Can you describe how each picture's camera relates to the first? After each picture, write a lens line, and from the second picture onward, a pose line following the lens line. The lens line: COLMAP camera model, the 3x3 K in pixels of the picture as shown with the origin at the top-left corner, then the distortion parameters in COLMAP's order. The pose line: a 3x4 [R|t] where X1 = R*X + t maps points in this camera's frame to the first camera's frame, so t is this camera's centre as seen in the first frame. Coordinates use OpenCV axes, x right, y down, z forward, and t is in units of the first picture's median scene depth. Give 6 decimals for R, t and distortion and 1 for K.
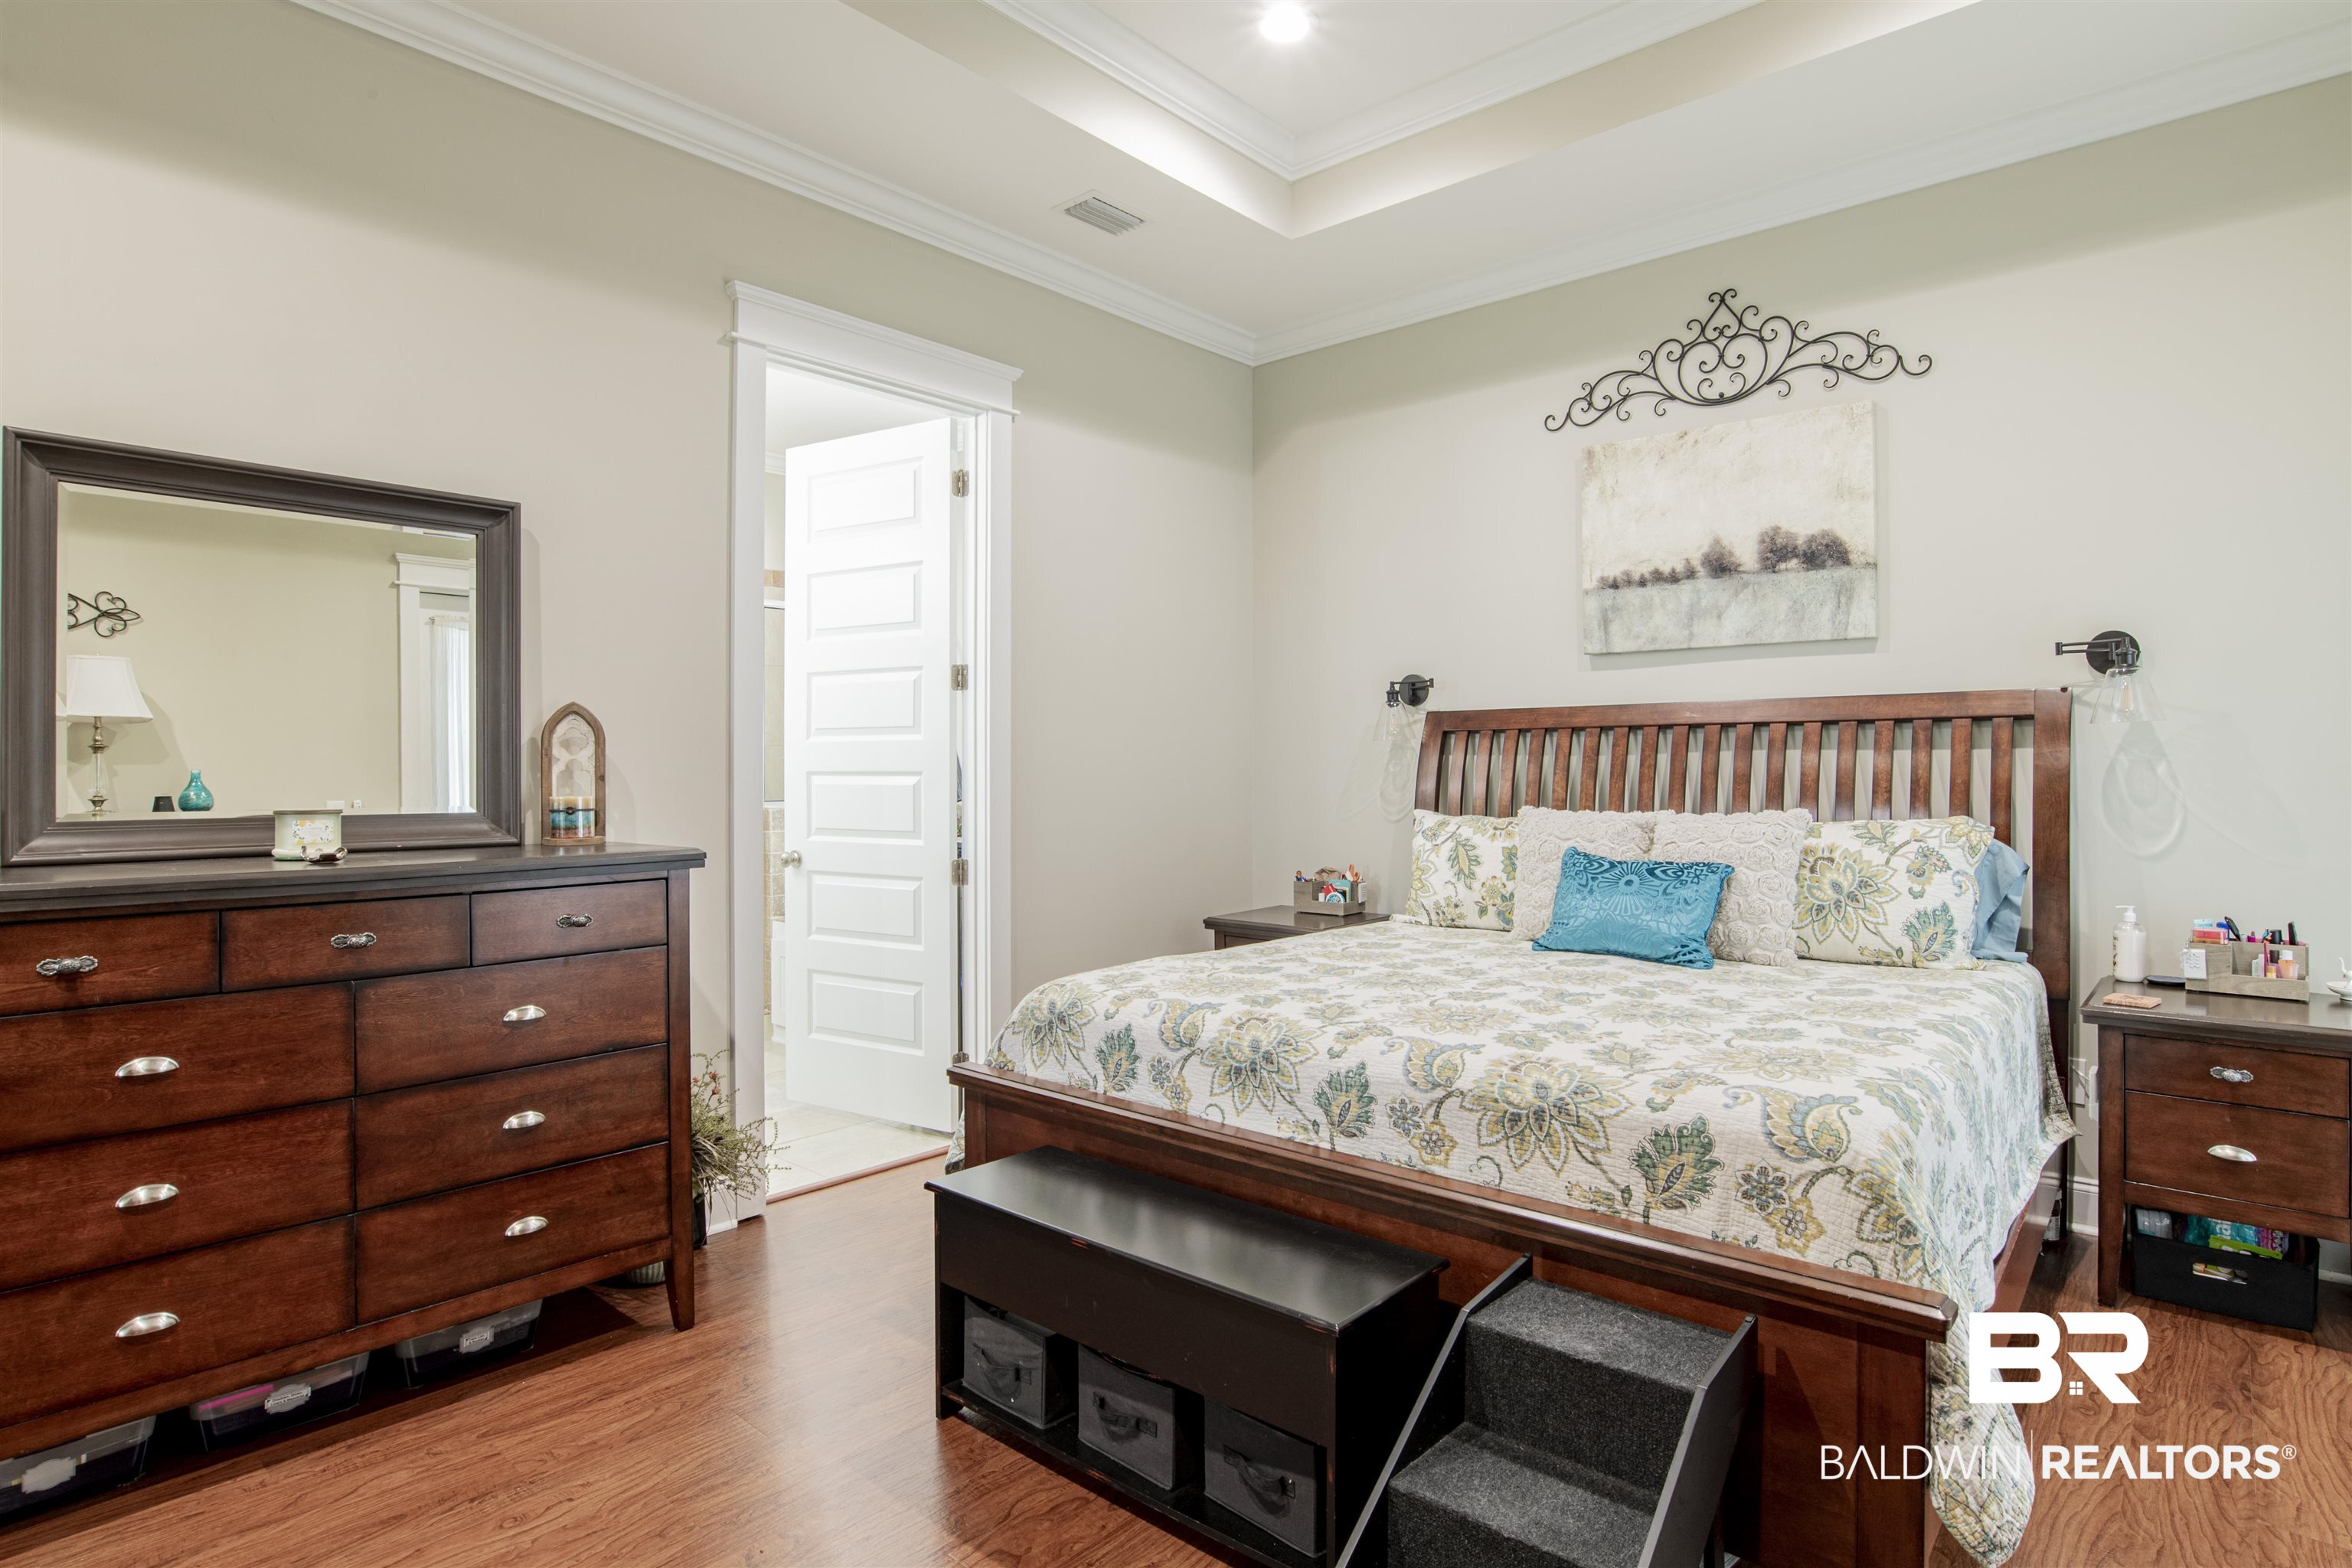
lens RADIAL K [[1213.7, 0, 1172.1], [0, 1213.7, 776.7], [0, 0, 1]] dist [-0.041570, 0.002432]
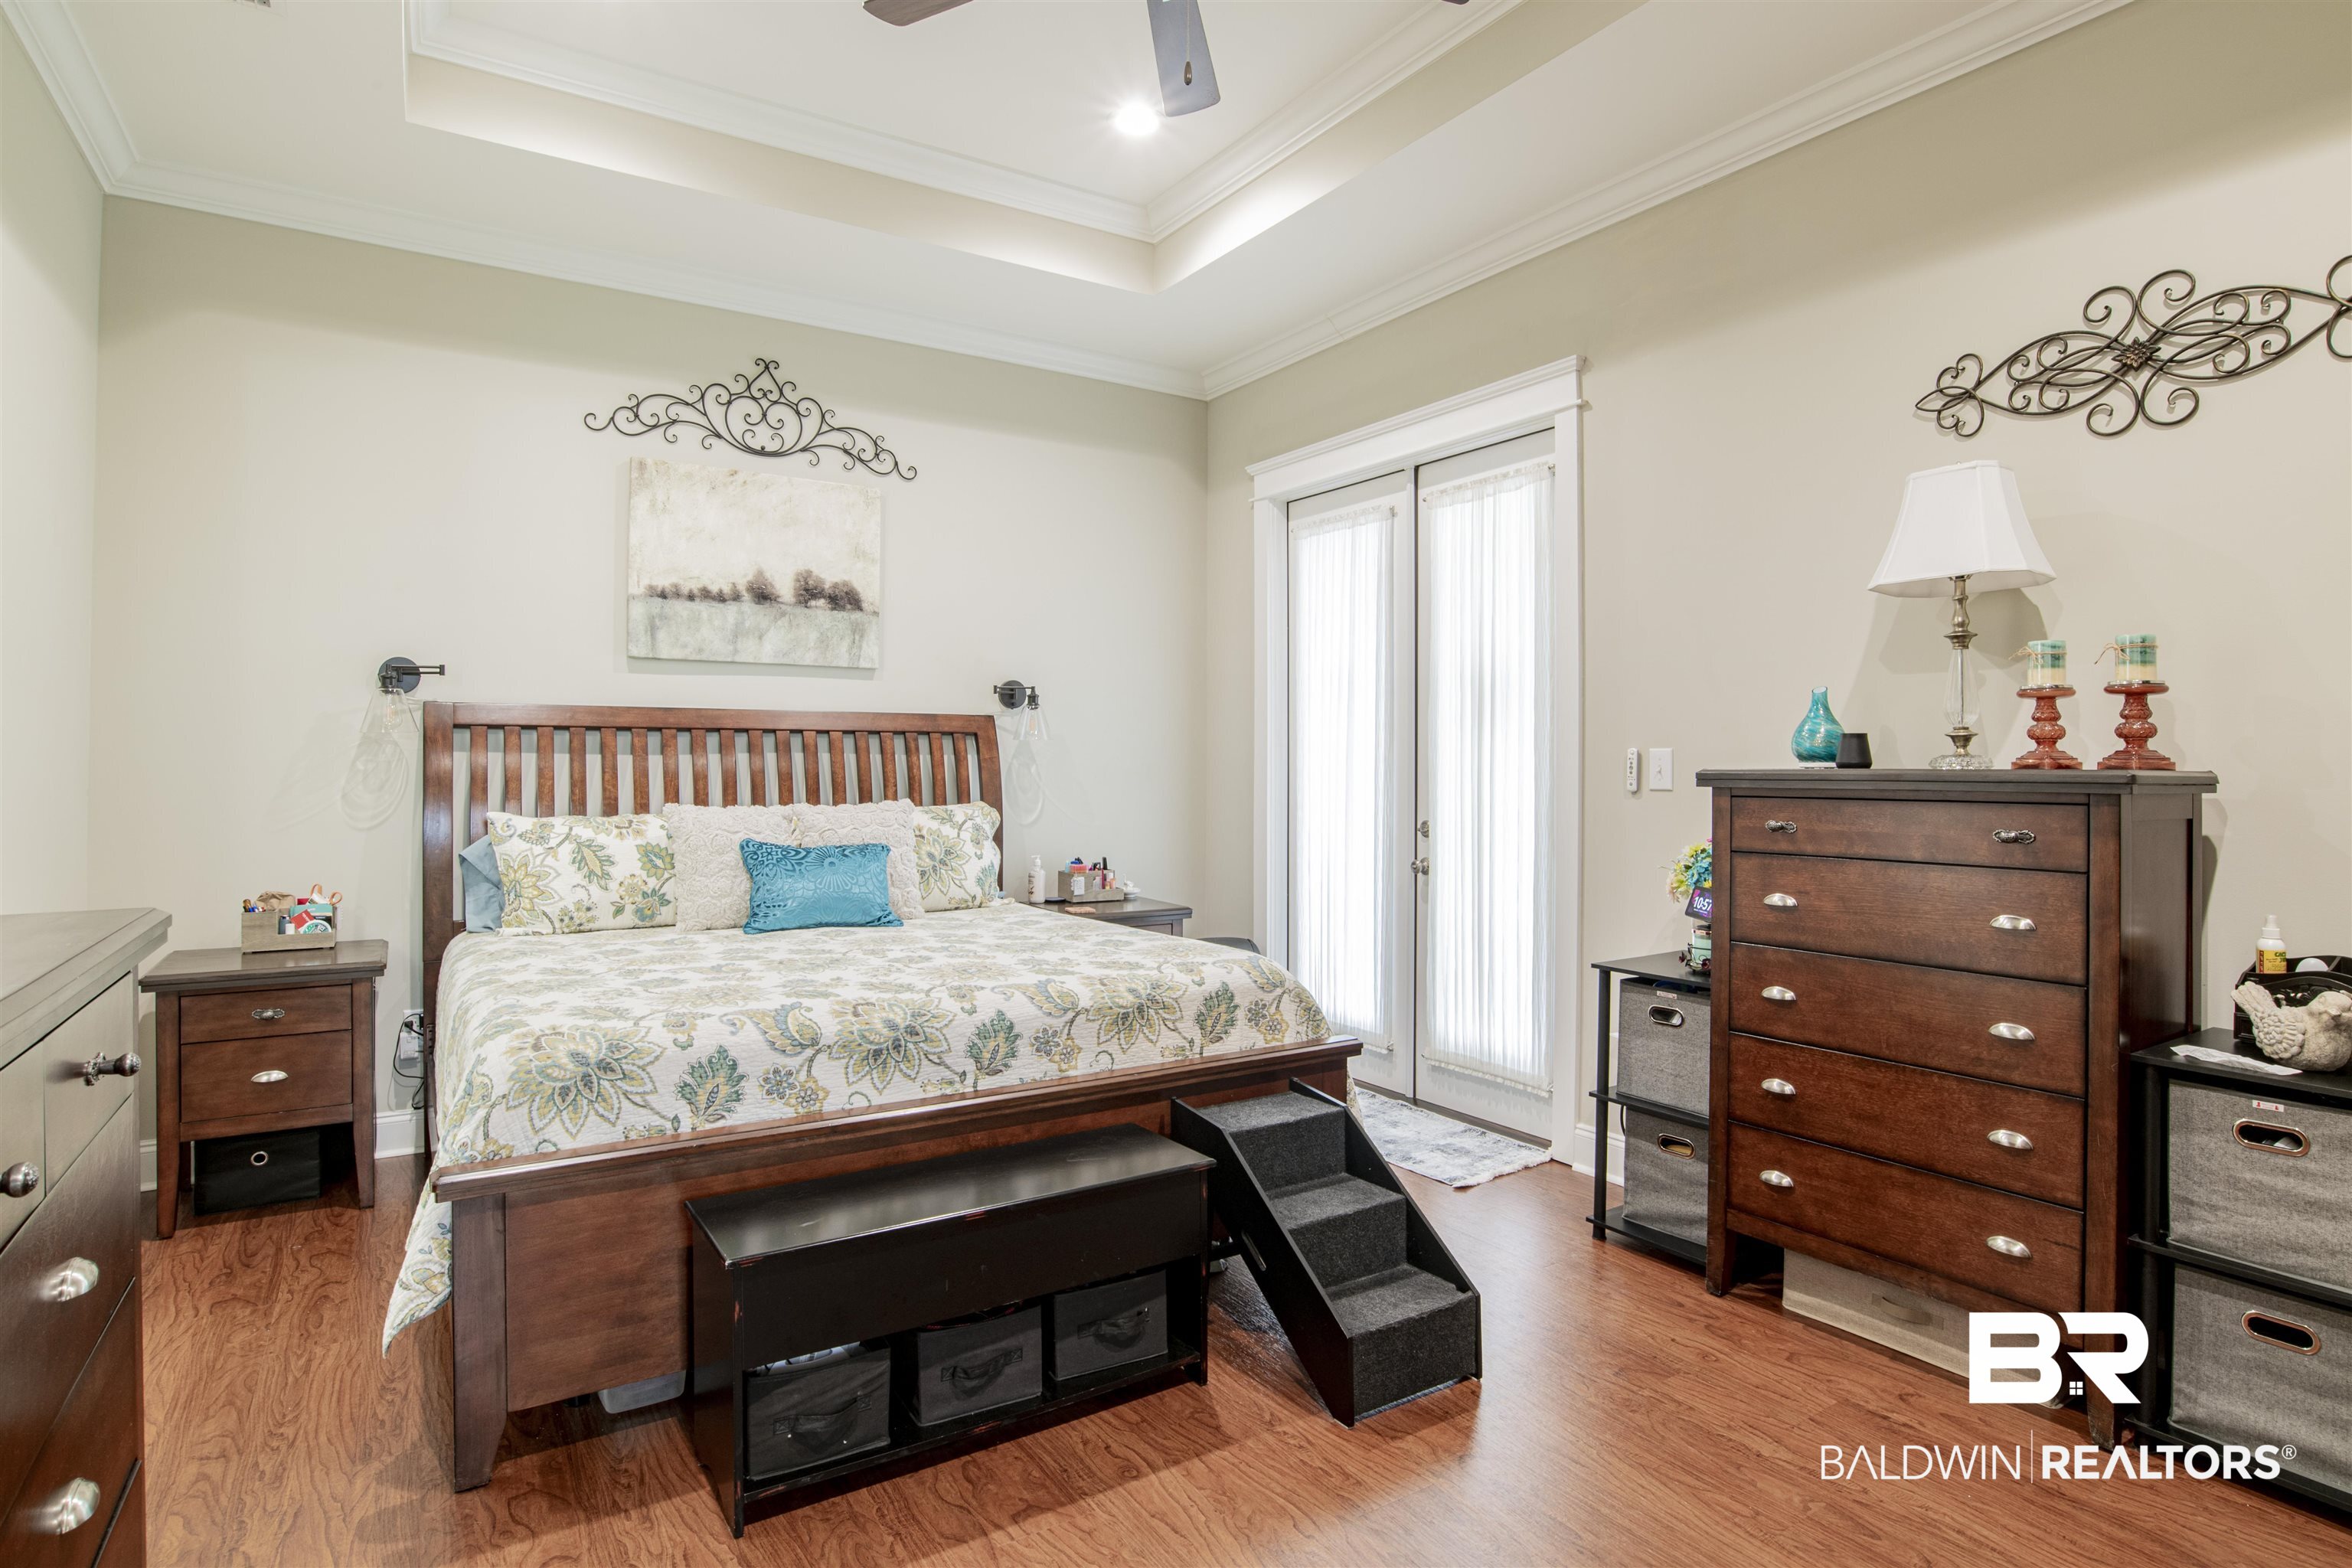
lens RADIAL K [[1213.7, 0, 1168.1], [0, 1213.7, 778.8], [0, 0, 1]] dist [-0.041570, 0.002432]
pose [[0.290010, -0.004817, 0.957012, -0.571794], [0.002588, 0.999988, 0.004249, -0.000190], [-0.957020, 0.001245, 0.290019, 0.292485]]
